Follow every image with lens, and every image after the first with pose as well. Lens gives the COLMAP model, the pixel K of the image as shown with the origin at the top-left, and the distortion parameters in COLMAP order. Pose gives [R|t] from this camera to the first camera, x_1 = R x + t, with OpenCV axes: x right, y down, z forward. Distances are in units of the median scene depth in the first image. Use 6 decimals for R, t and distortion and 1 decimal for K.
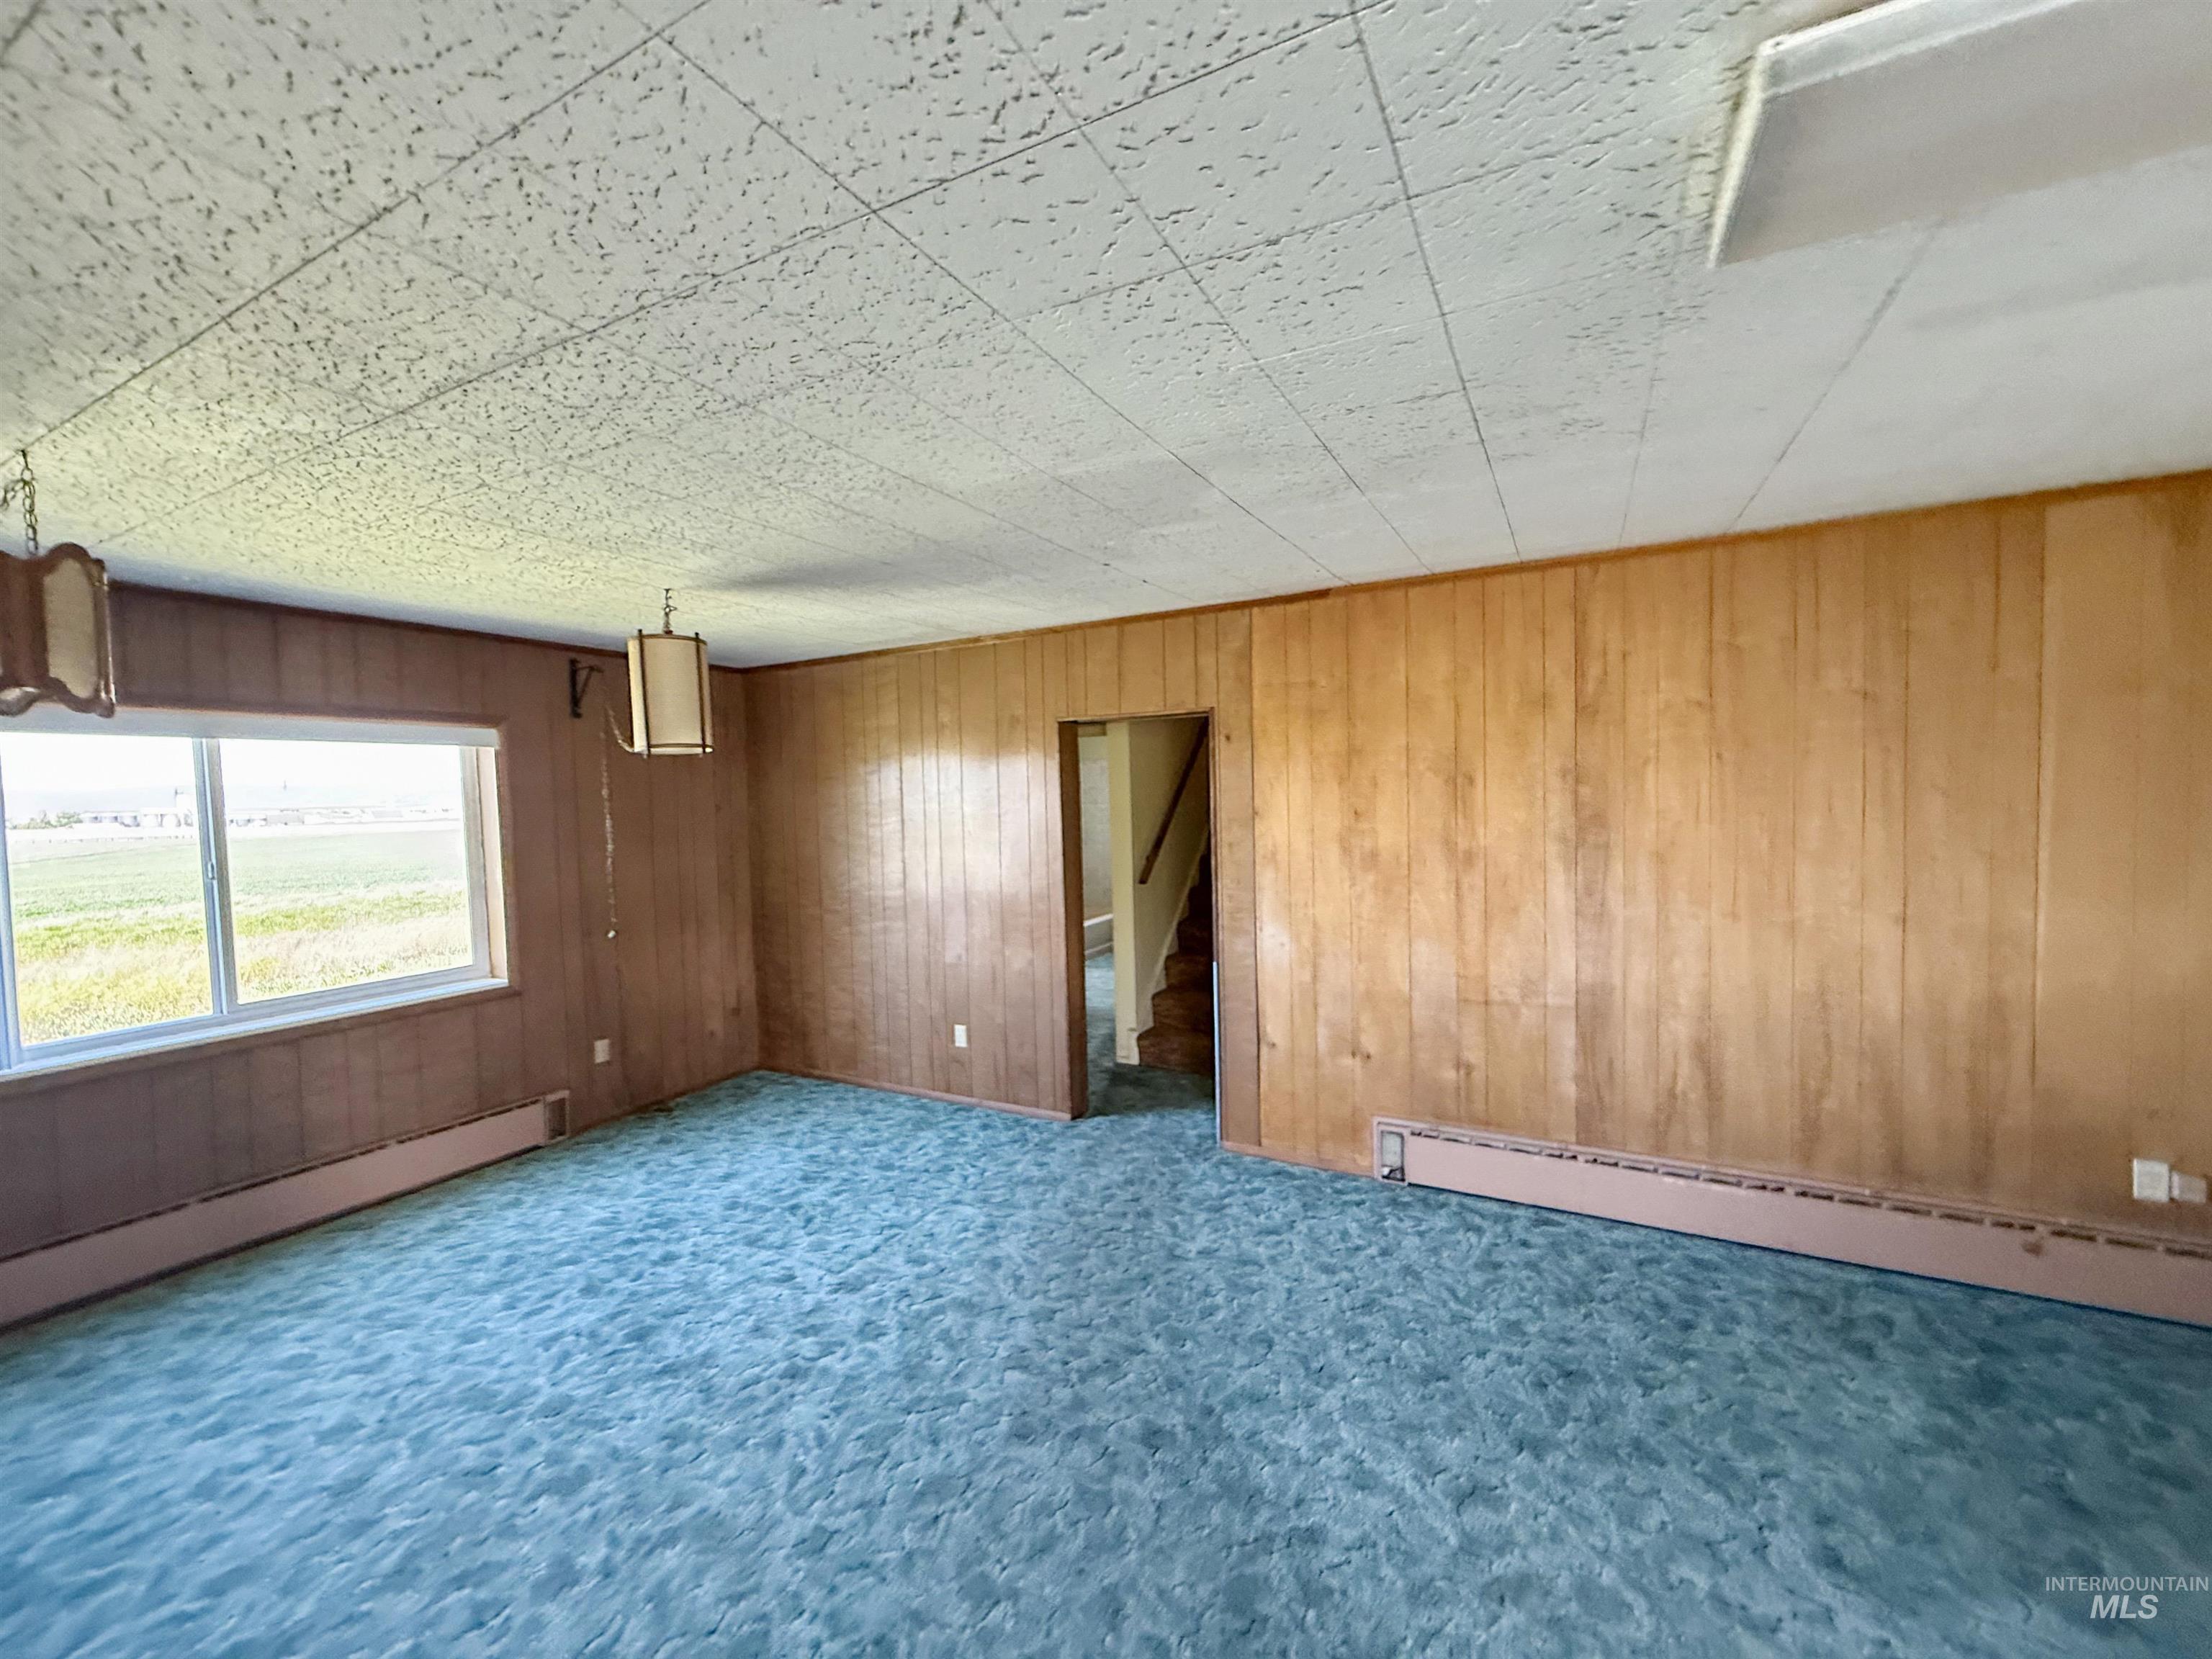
lens RADIAL K [[879.7, 0, 1098.4], [0, 879.7, 827.6], [0, 0, 1]] dist [0.000031, -0.000271]
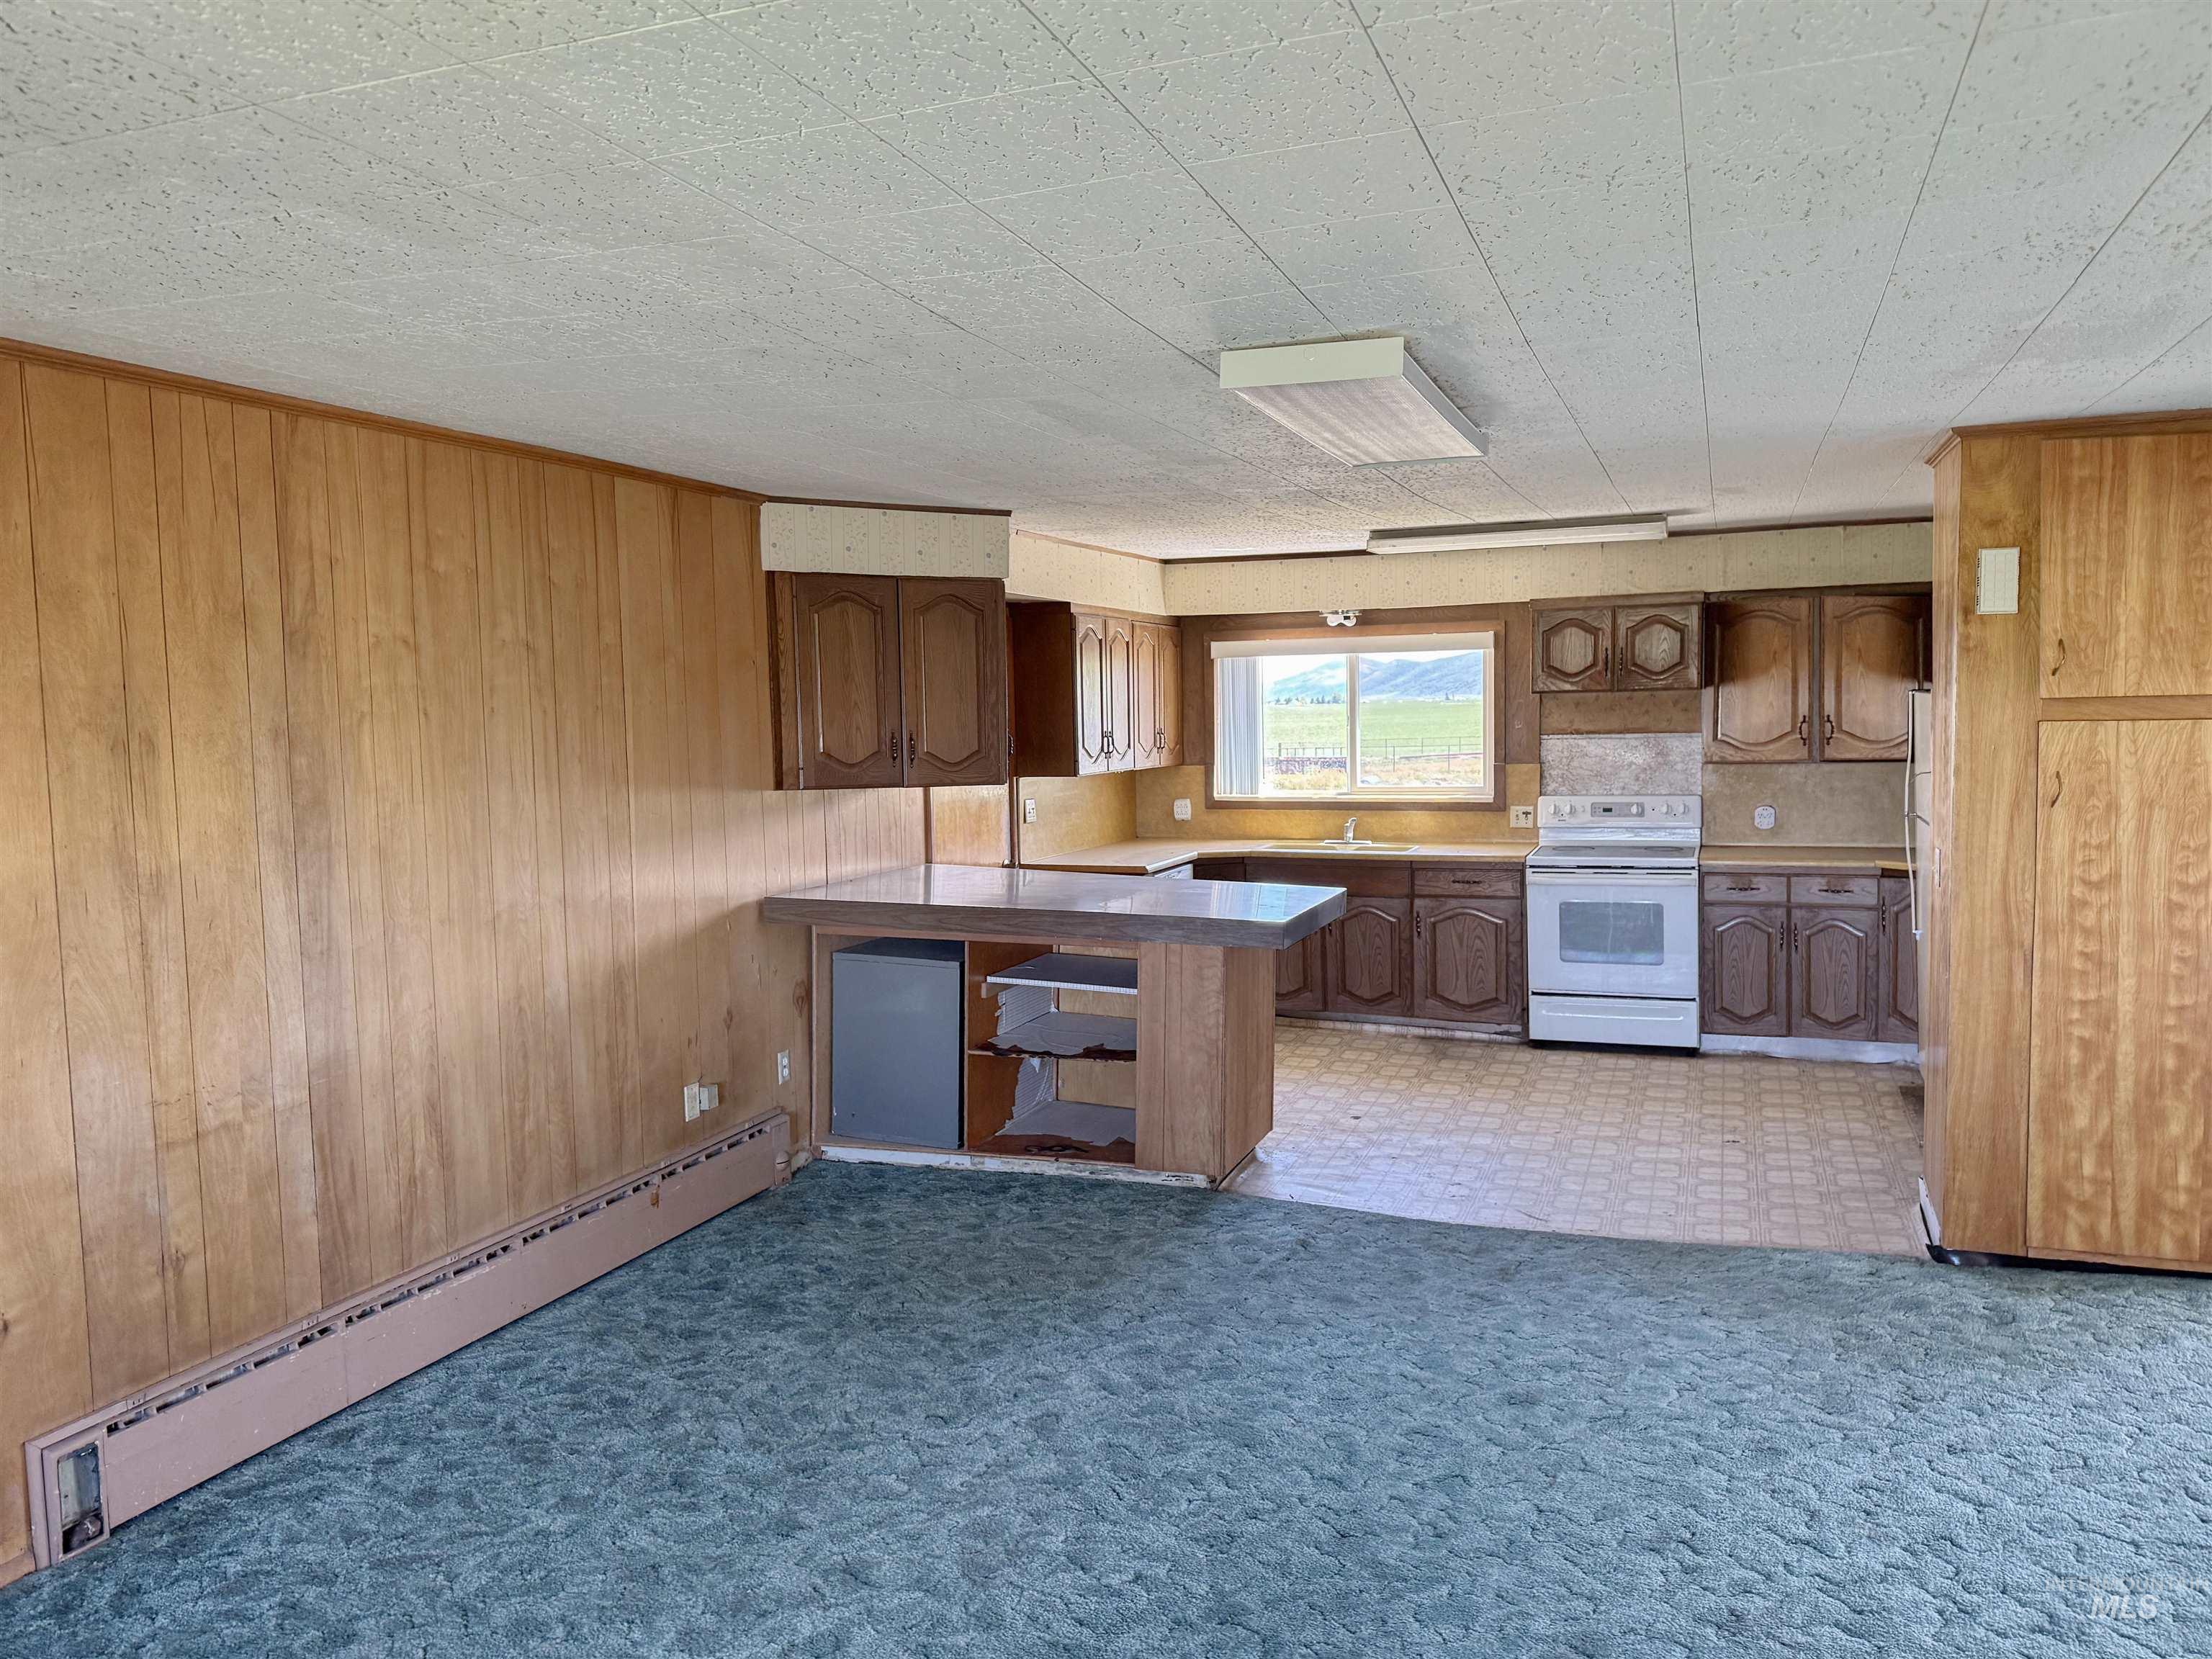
lens RADIAL K [[1615.1, 0, 1099.2], [0, 1615.1, 824.0], [0, 0, 1]] dist [0.119463, -0.164054]
pose [[-0.127845, -0.045366, 0.990756, -0.716787], [0.065891, 0.996358, 0.054125, -0.022826], [-0.989603, 0.072201, -0.124390, 0.568127]]
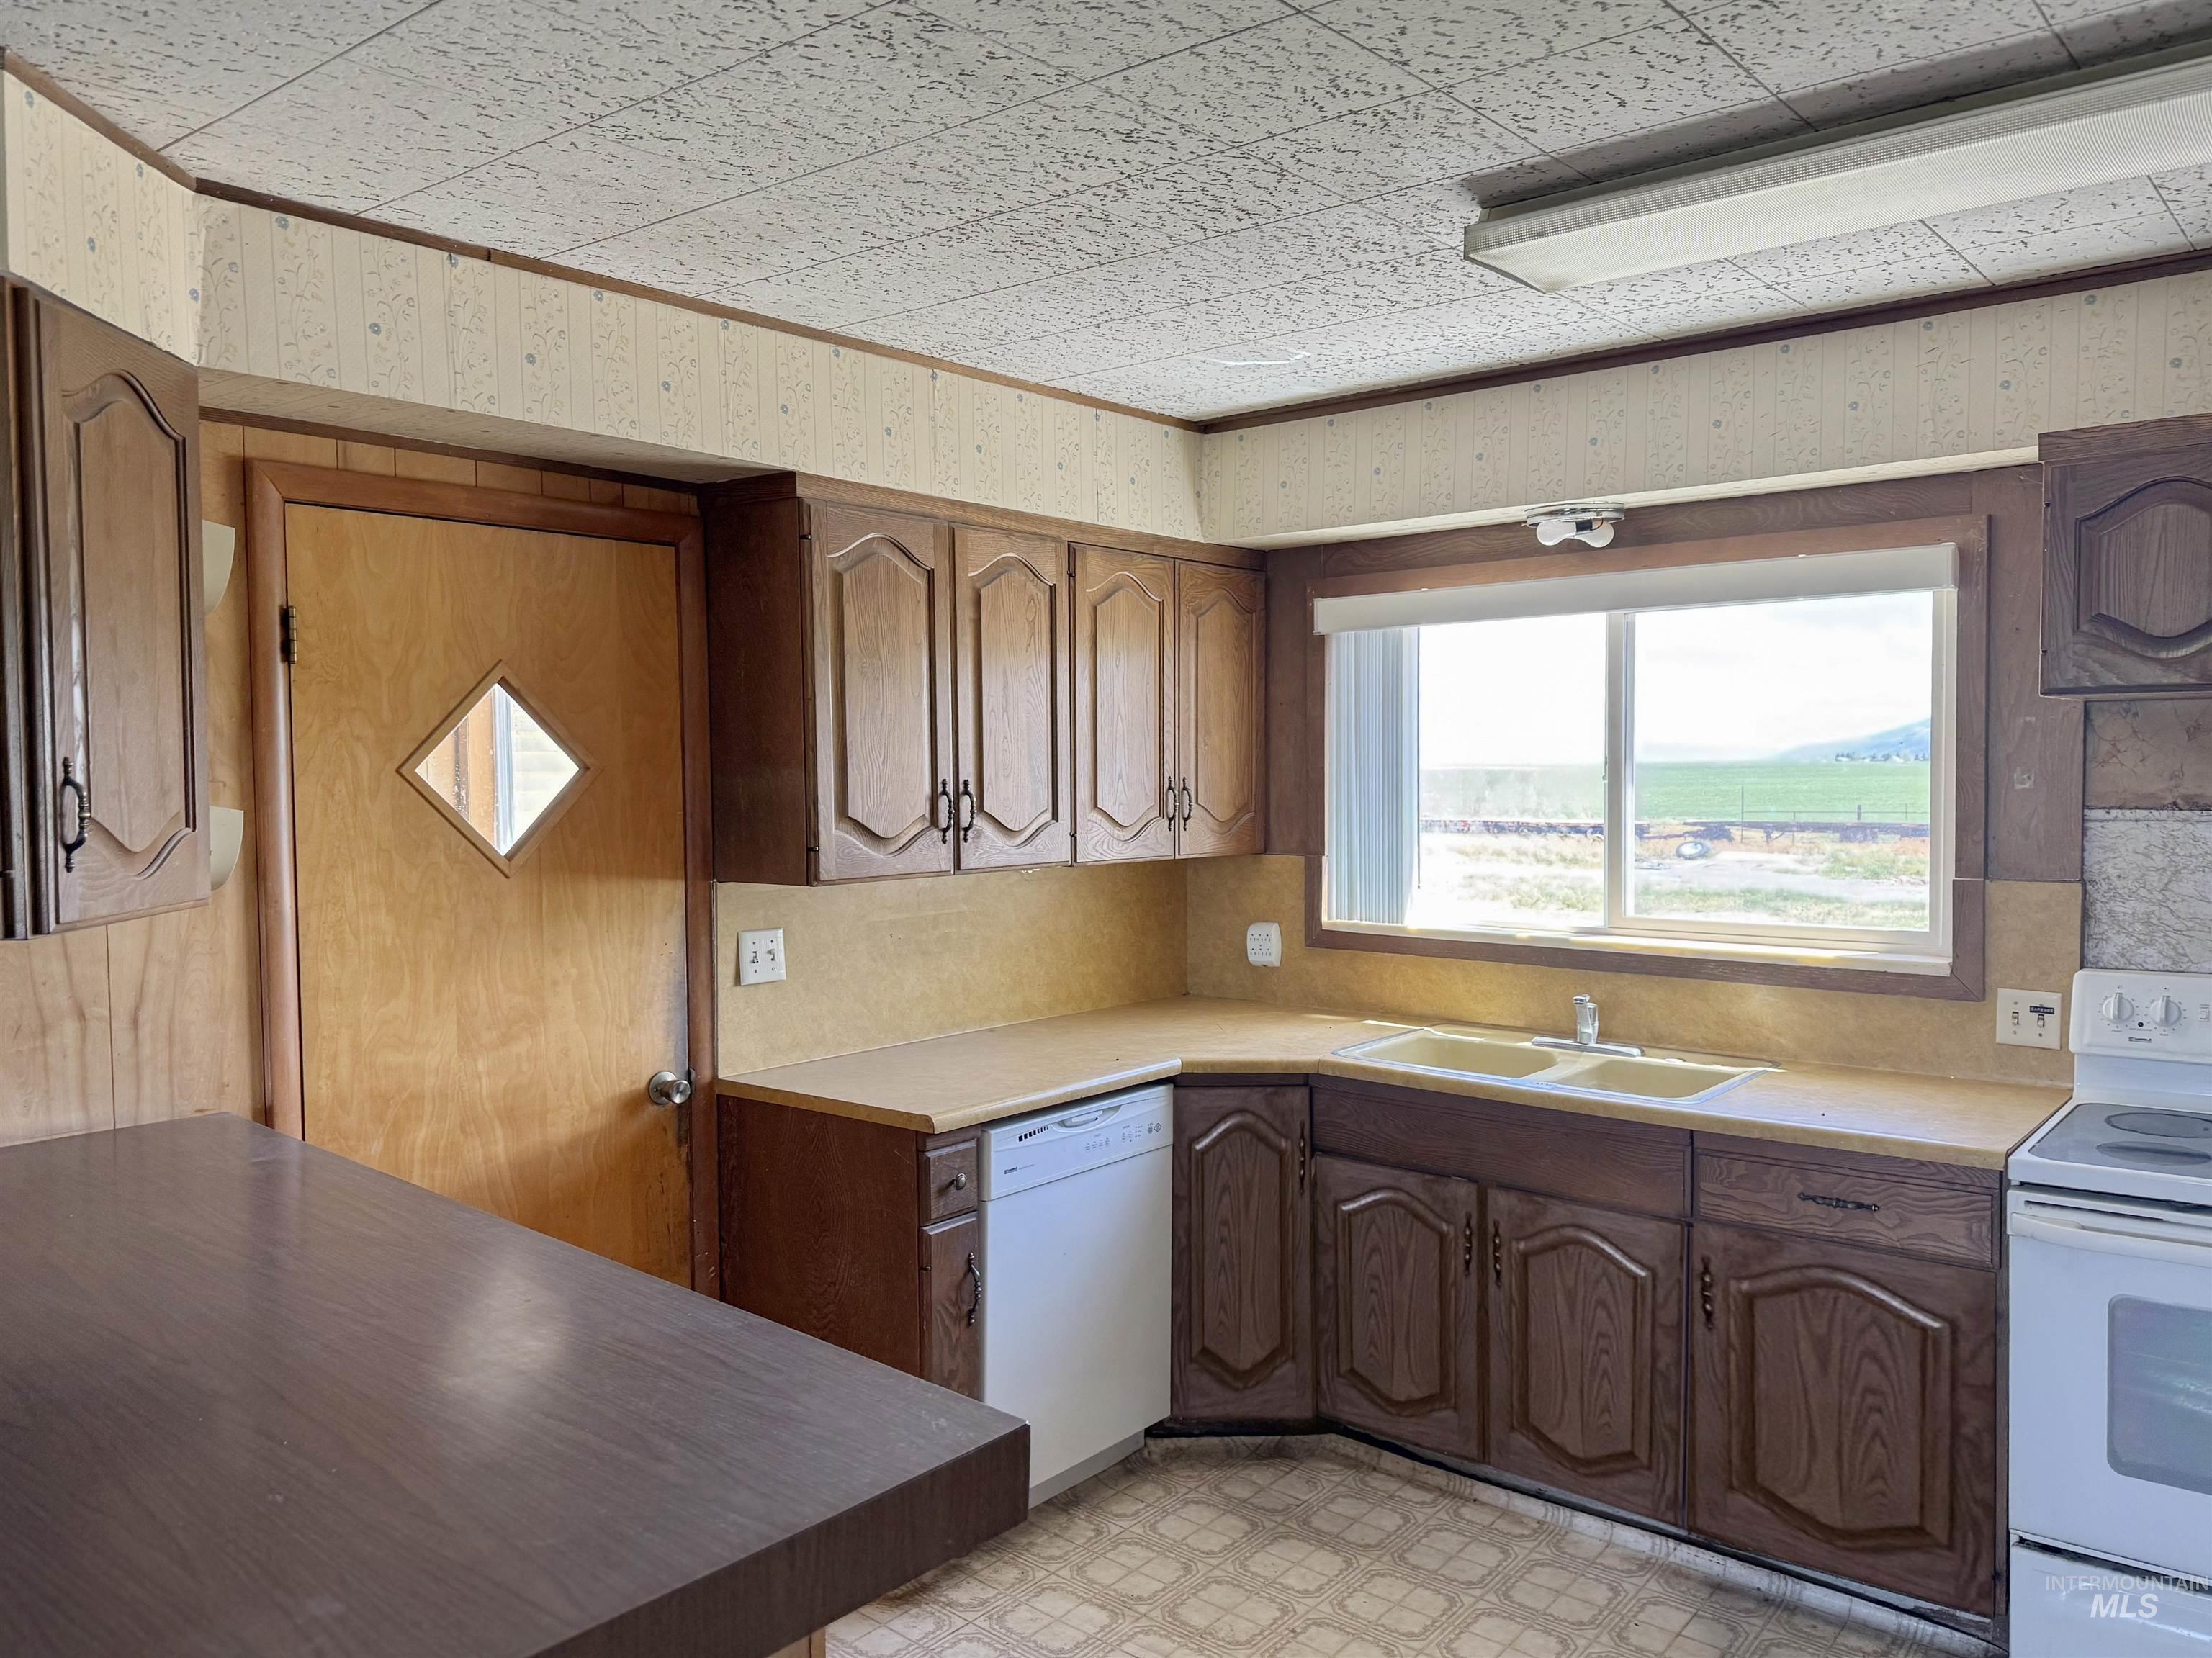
lens RADIAL K [[1654.9, 0, 1123.3], [0, 1654.9, 822.3], [0, 0, 1]] dist [0.130725, -0.171138]
pose [[0.181385, -0.010579, 0.983355, 0.638247], [0.045394, 0.998966, 0.002374, 0.001727], [-0.982364, 0.044208, 0.181677, -0.068288]]
